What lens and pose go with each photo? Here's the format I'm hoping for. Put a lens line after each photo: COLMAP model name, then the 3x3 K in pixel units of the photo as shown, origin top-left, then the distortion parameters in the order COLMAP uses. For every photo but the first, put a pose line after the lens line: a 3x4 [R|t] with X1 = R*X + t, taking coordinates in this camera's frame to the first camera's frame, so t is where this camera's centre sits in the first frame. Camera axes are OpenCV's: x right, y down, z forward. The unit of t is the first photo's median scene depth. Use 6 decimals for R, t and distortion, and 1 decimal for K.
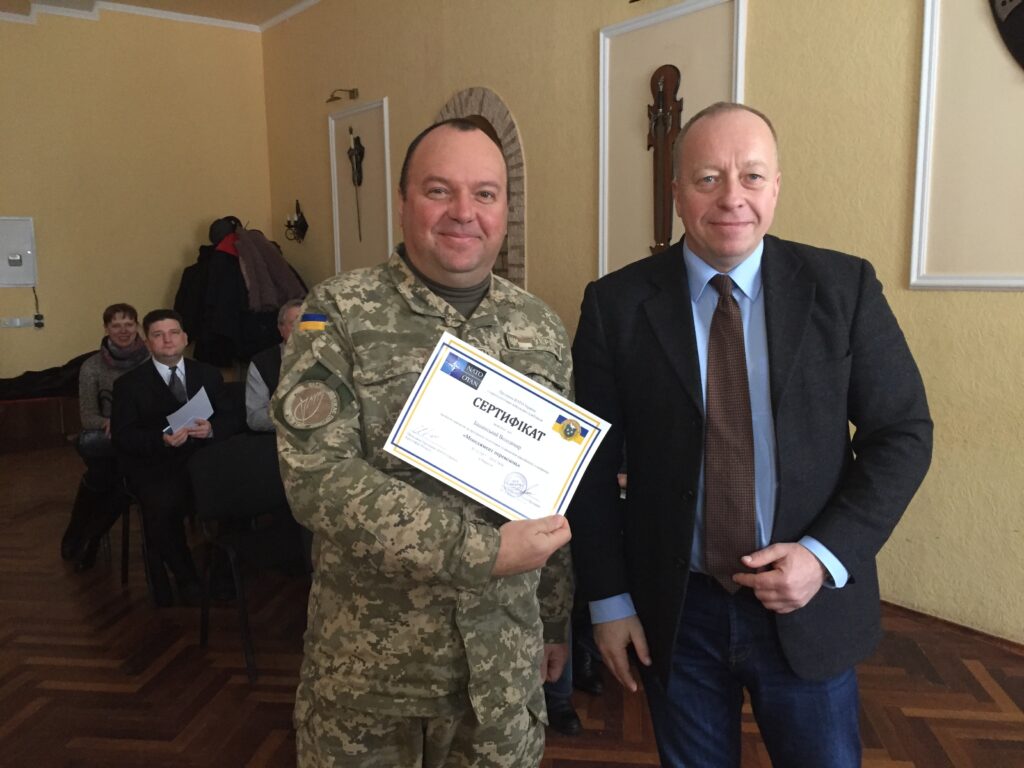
lens RADIAL K [[868.1, 0, 514.9], [0, 868.1, 382.8], [0, 0, 1]] dist [0.050743, -0.036512]
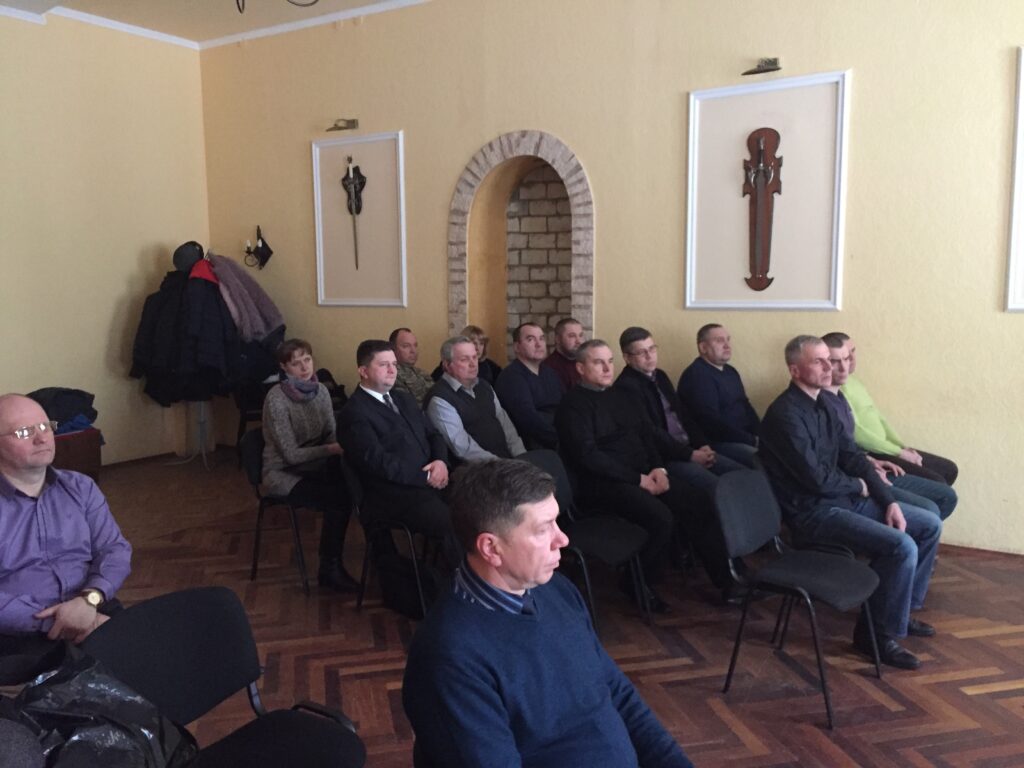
lens RADIAL K [[868.1, 0, 513.2], [0, 868.1, 384.7], [0, 0, 1]] dist [0.050743, -0.036512]
pose [[0.941557, -0.038868, 0.334604, -0.564958], [0.046656, 0.998794, -0.015264, -0.007928], [-0.333607, 0.029983, 0.942235, -0.008777]]
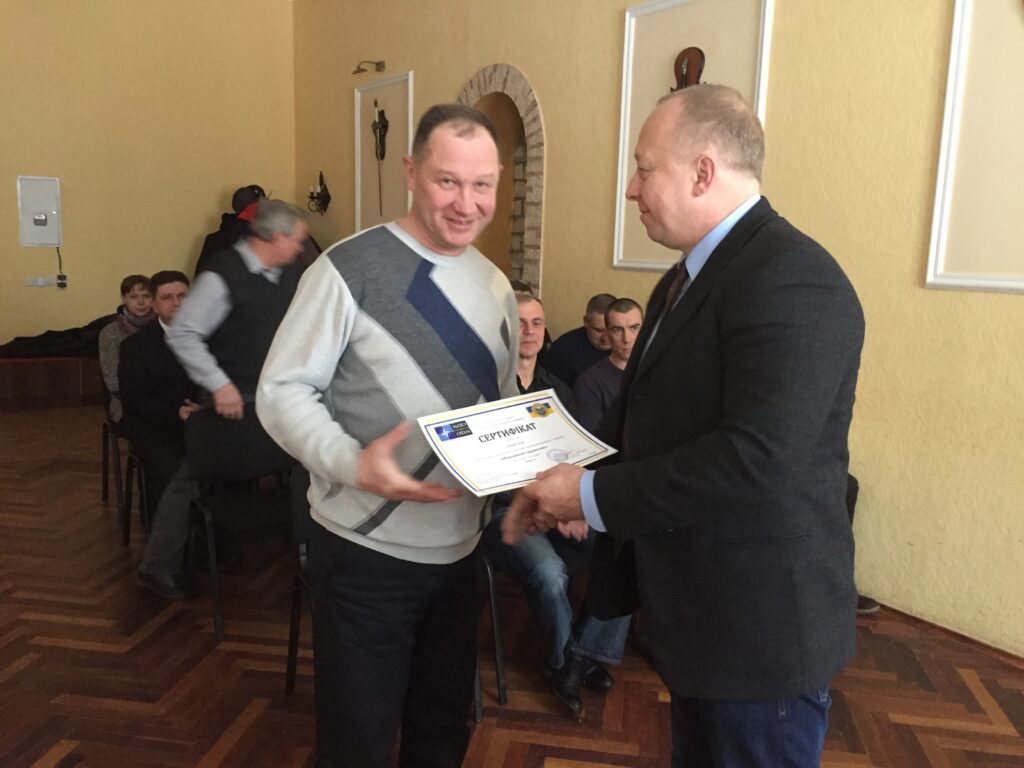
lens RADIAL K [[868.1, 0, 514.3], [0, 868.1, 381.0], [0, 0, 1]] dist [0.050743, -0.036512]
pose [[0.998405, 0.048075, -0.029609, 0.022389], [-0.047503, 0.998676, 0.019736, -0.000686], [0.030519, -0.018298, 0.999367, 0.008302]]
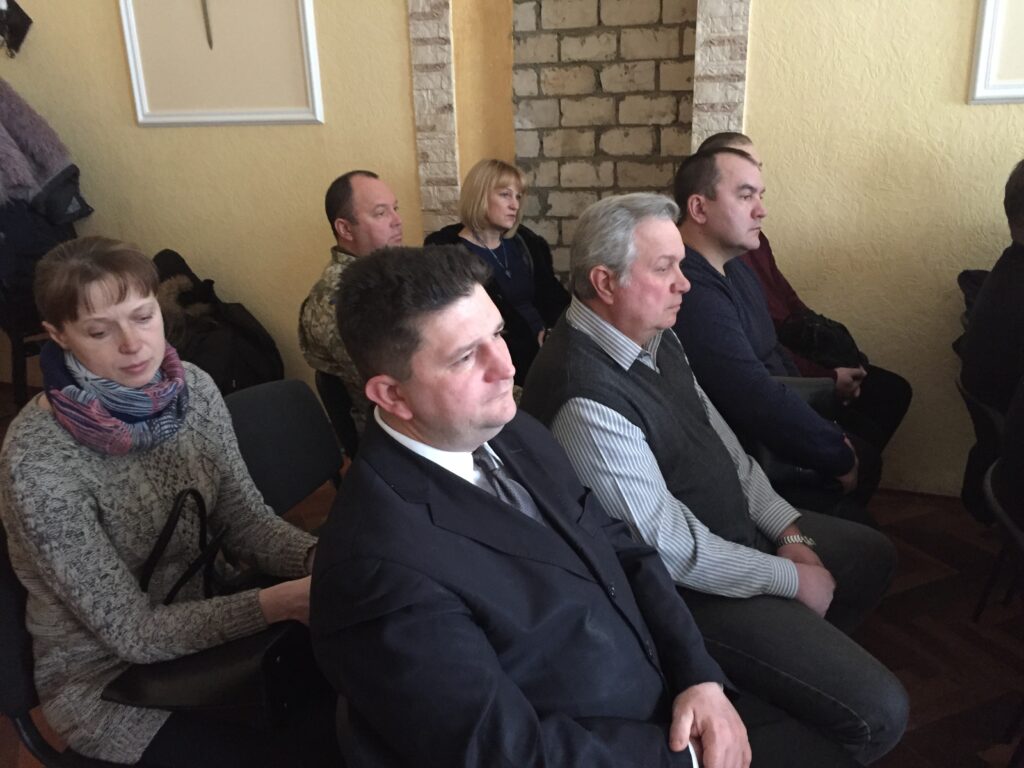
lens RADIAL K [[868.1, 0, 512.5], [0, 868.1, 379.9], [0, 0, 1]] dist [0.050743, -0.036512]
pose [[0.868030, -0.174119, 0.464980, -0.480312], [0.095296, 0.977507, 0.188144, -0.084080], [-0.487281, -0.119004, 0.865099, 0.720470]]
